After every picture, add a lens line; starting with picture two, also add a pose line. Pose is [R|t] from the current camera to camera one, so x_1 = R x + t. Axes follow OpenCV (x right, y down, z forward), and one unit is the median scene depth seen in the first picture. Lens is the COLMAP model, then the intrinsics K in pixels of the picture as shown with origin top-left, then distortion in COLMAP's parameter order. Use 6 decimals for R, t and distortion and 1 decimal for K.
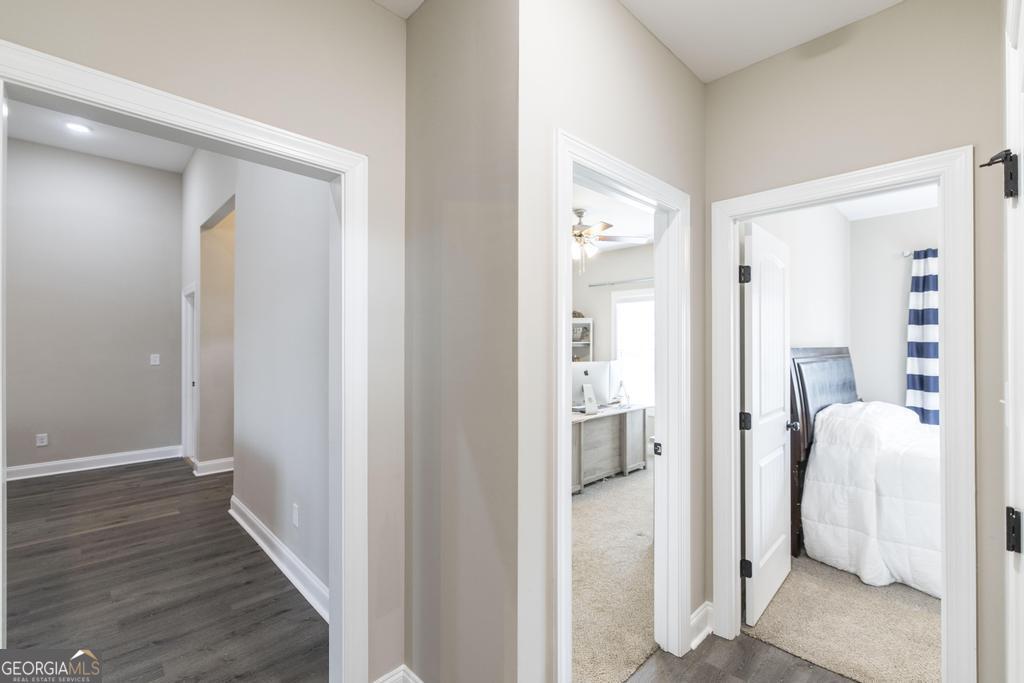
lens RADIAL K [[449.1, 0, 518.6], [0, 449.1, 343.9], [0, 0, 1]] dist [-0.001865, -0.000074]
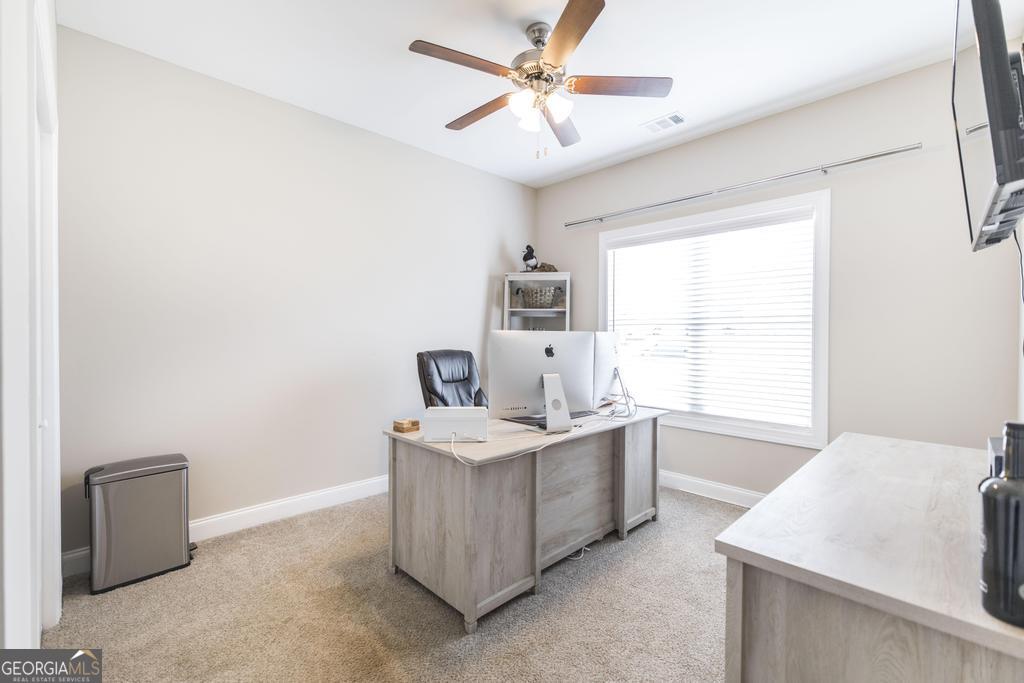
lens RADIAL K [[449.1, 0, 518.6], [0, 449.1, 343.9], [0, 0, 1]] dist [-0.001865, -0.000074]
pose [[0.999692, 0.002942, 0.024632, 0.101279], [-0.003365, 0.999847, 0.017146, 0.046815], [-0.024578, -0.017223, 0.999550, 0.479162]]
